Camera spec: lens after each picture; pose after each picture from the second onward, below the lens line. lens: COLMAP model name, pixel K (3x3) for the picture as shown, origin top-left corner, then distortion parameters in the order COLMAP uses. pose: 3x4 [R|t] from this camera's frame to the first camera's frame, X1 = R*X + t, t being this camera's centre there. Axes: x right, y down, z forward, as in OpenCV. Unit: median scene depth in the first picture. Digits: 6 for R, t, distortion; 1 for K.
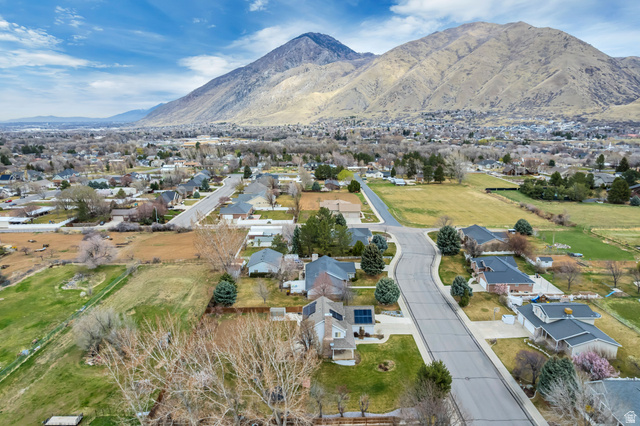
lens RADIAL K [[395.6, 0, 321.1], [0, 395.6, 211.4], [0, 0, 1]] dist [0.005756, 0.005465]
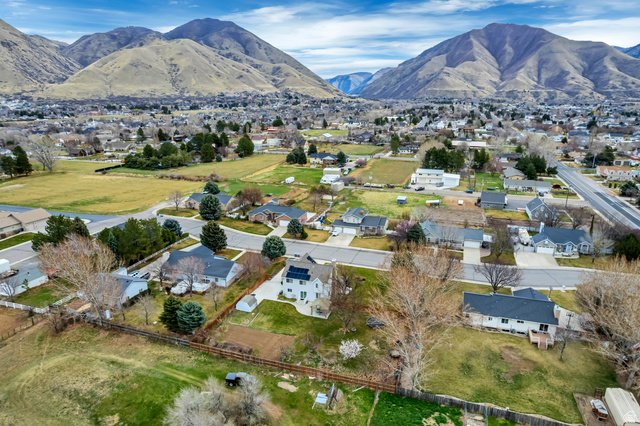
lens RADIAL K [[395.6, 0, 321.6], [0, 395.6, 215.2], [0, 0, 1]] dist [0.005756, 0.005465]
pose [[0.362060, -0.262780, 0.894348, -0.311888], [0.209105, 0.957886, 0.196796, -0.032484], [-0.908398, 0.115761, 0.401761, 0.169691]]
